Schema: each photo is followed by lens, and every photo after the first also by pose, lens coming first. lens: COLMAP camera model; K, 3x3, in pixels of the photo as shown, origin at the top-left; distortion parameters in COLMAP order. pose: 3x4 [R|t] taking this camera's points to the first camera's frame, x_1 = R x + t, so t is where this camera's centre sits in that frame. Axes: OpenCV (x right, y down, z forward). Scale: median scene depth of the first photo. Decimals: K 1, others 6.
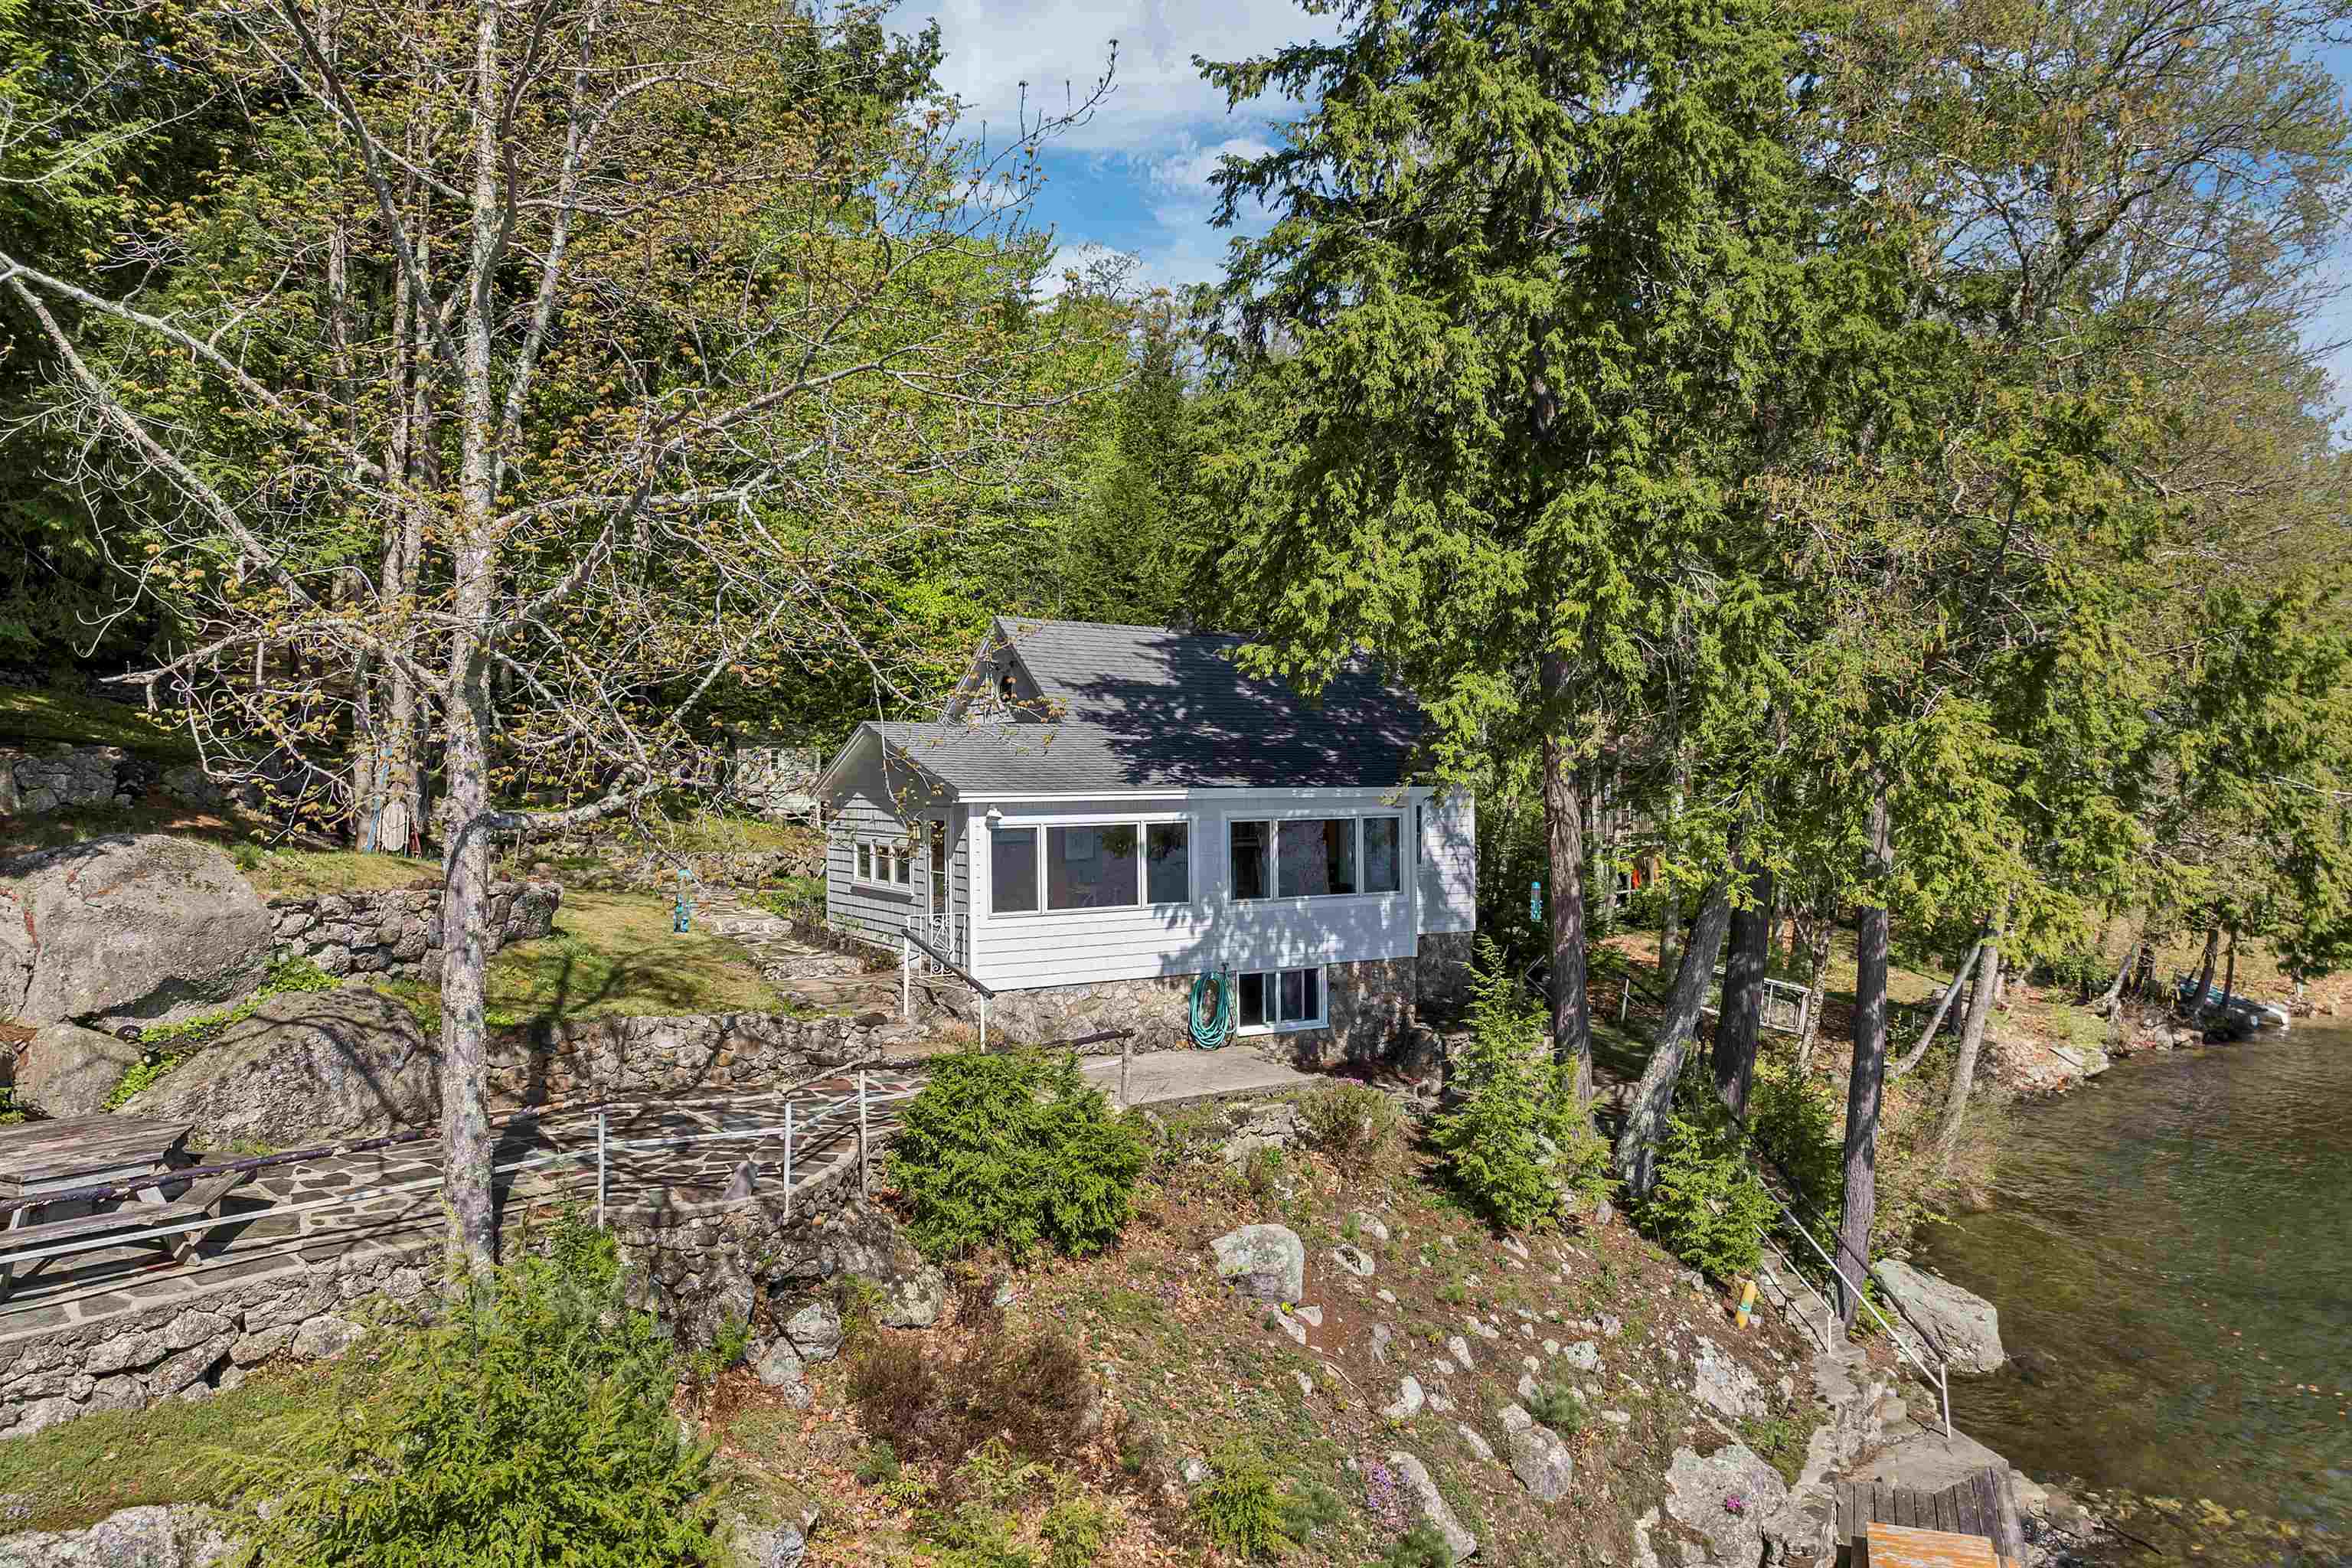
lens RADIAL K [[1664.4, 0, 1172.6], [0, 1664.4, 751.0], [0, 0, 1]] dist [-0.038921, 0.008010]
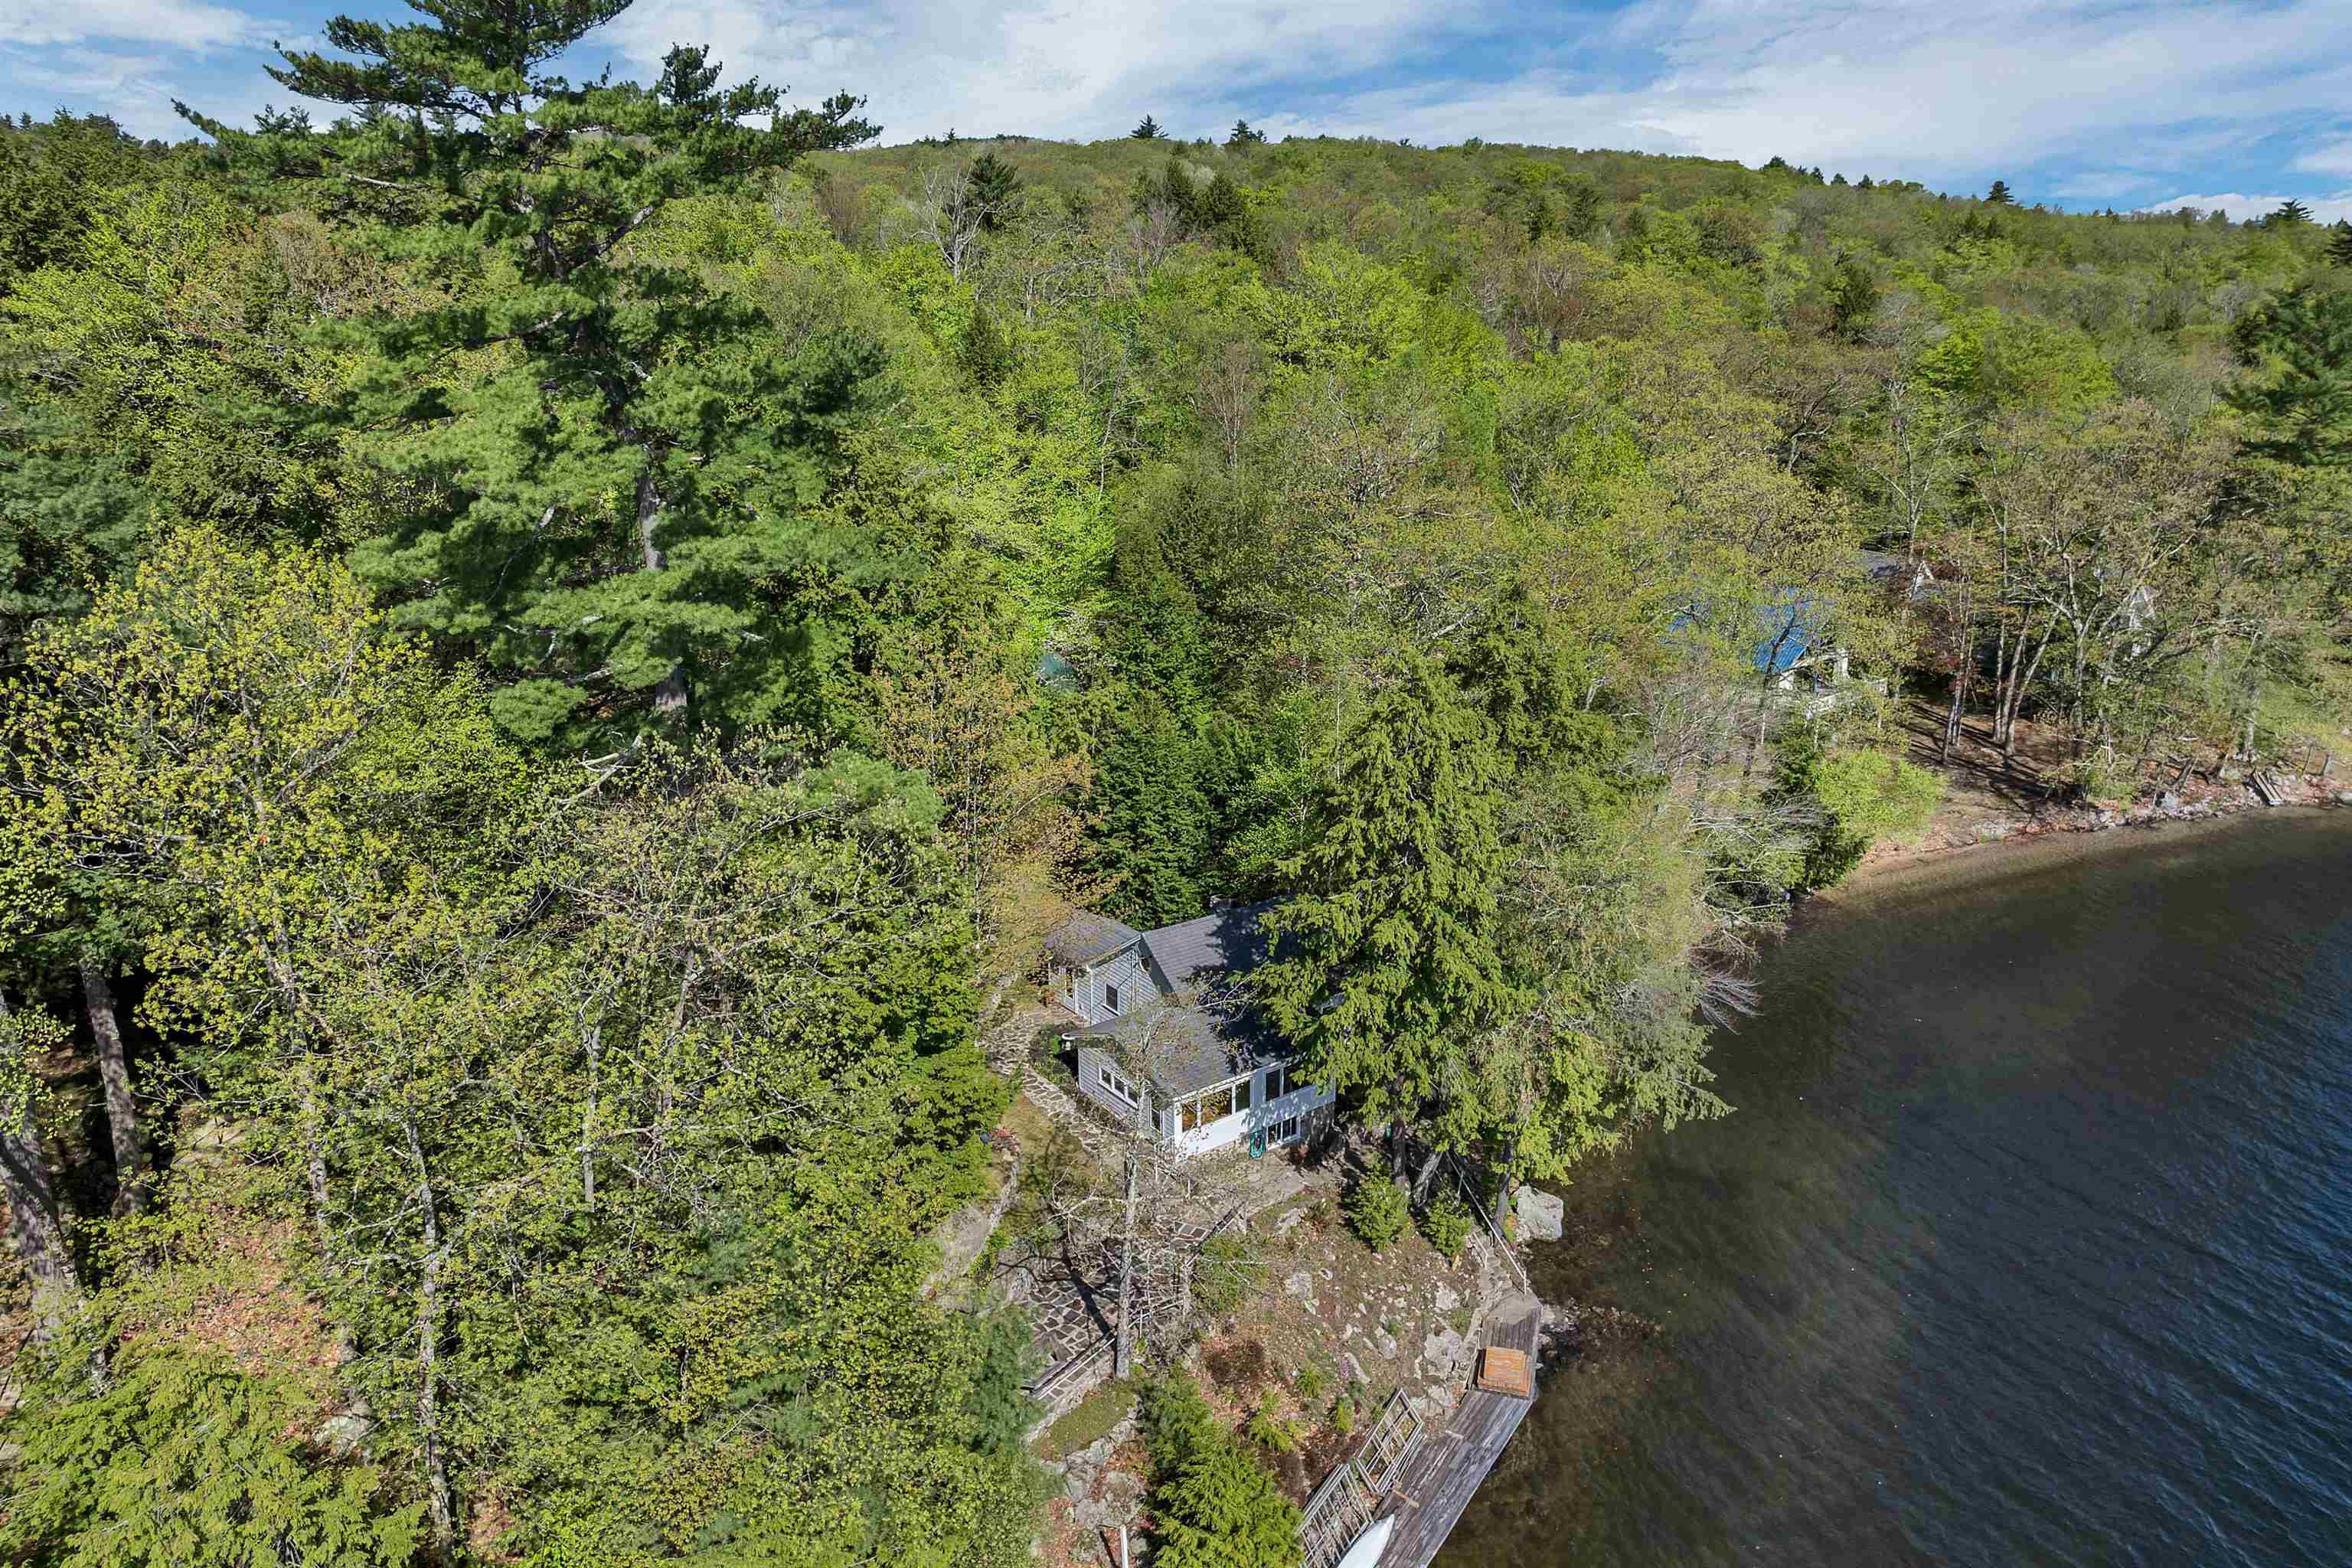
lens RADIAL K [[1664.4, 0, 1195.6], [0, 1664.4, 731.7], [0, 0, 1]] dist [-0.038921, 0.008010]
pose [[0.991771, -0.025425, 0.125473, -0.467946], [-0.009951, 0.961807, 0.273549, -1.430055], [-0.127636, -0.272546, 0.953639, -1.531098]]
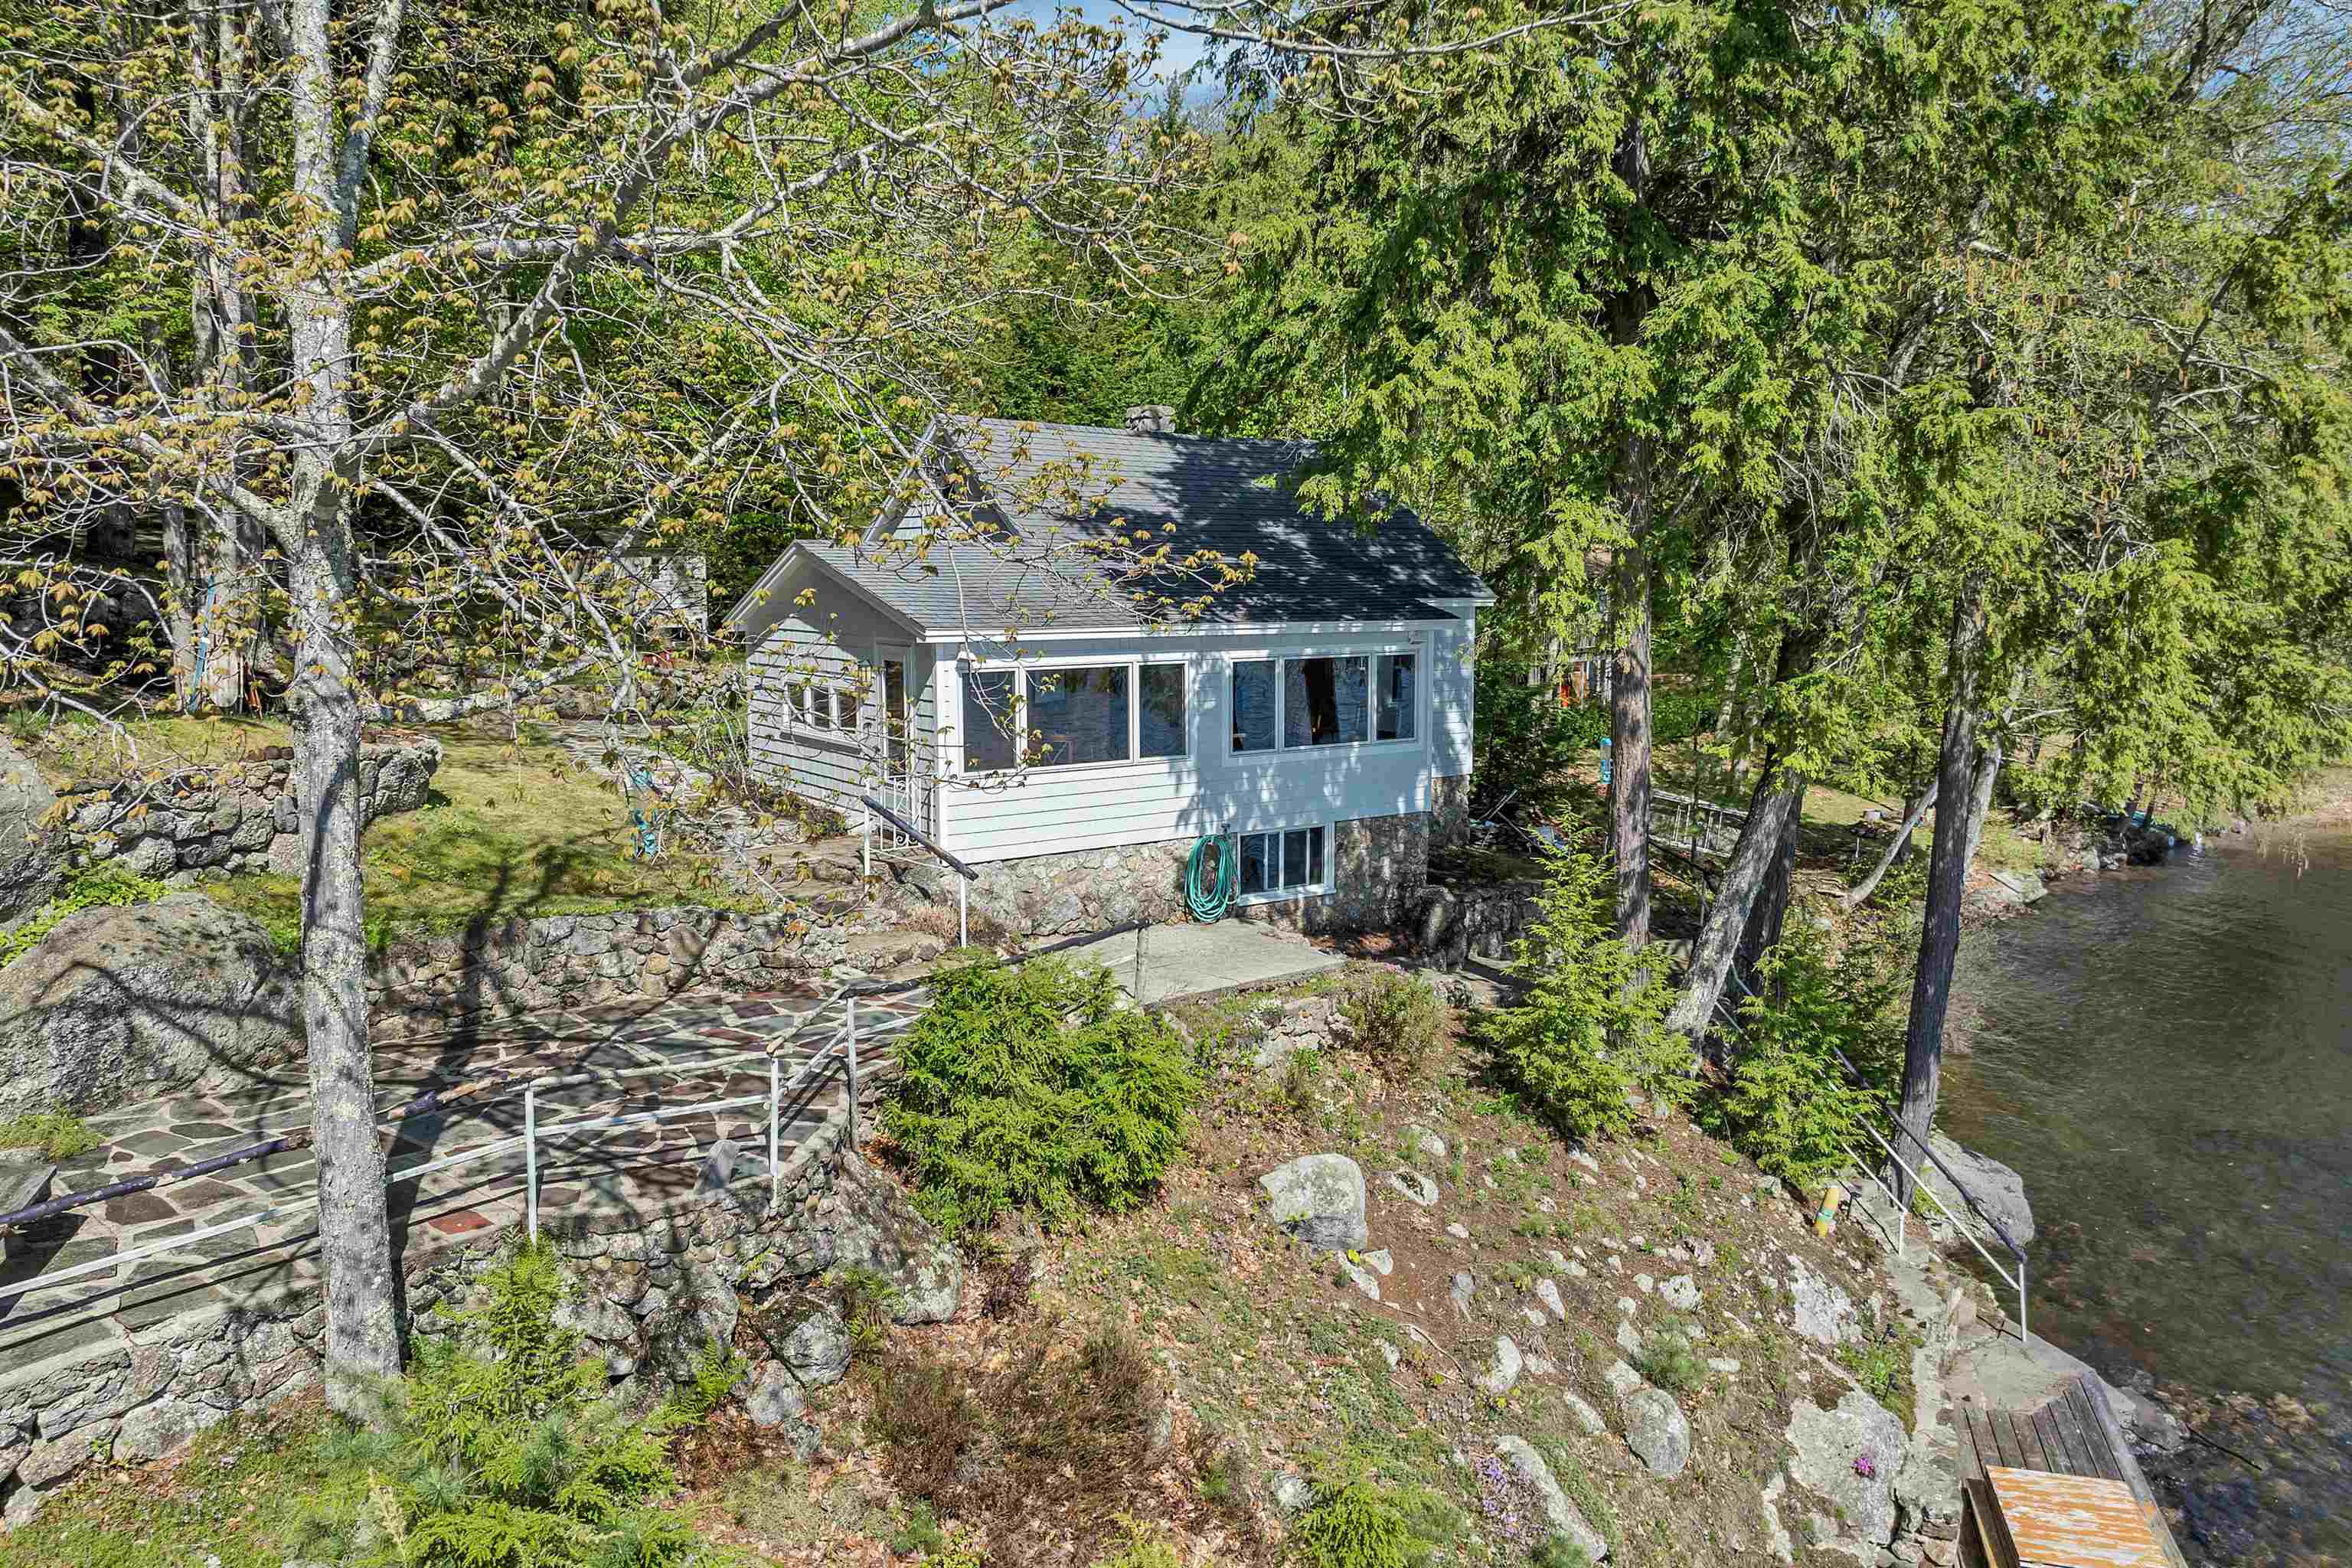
lens RADIAL K [[1664.4, 0, 1167.5], [0, 1664.4, 745.9], [0, 0, 1]] dist [-0.038921, 0.008010]
pose [[0.997122, -0.002013, 0.075785, -0.082193], [-0.006818, 0.993216, 0.116084, -0.017430], [-0.075505, -0.116267, 0.990344, 0.185718]]
